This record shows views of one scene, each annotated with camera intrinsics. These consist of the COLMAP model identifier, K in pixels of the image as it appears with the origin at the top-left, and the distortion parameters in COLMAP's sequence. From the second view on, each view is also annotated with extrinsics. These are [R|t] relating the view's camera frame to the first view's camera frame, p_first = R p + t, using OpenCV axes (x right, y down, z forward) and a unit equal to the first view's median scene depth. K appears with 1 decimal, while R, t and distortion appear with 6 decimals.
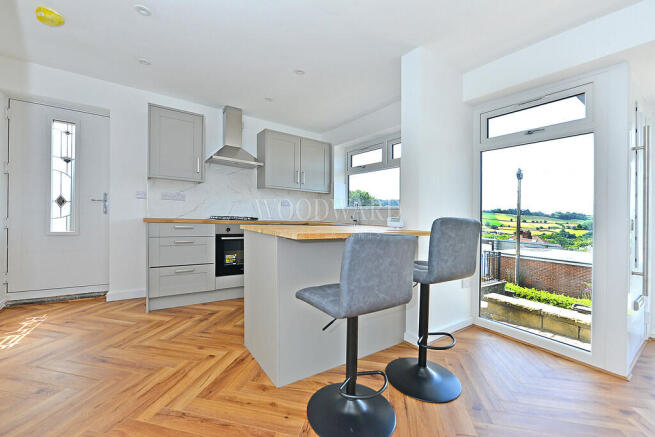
lens RADIAL K [[262.5, 0, 328.0], [0, 262.5, 215.1], [0, 0, 1]] dist [0.000135, -0.000134]
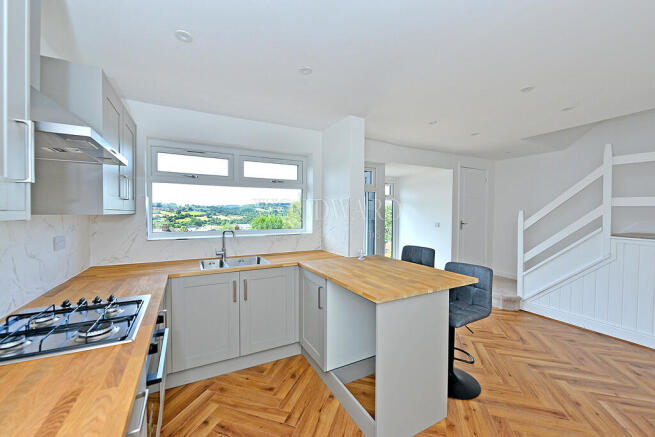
lens RADIAL K [[262.5, 0, 328.0], [0, 262.5, 215.1], [0, 0, 1]] dist [0.000135, -0.000134]
pose [[0.131104, -0.047219, 0.990243, -0.543926], [-0.004705, 0.998824, 0.048251, -0.114584], [-0.991357, -0.010985, 0.130728, 0.545600]]
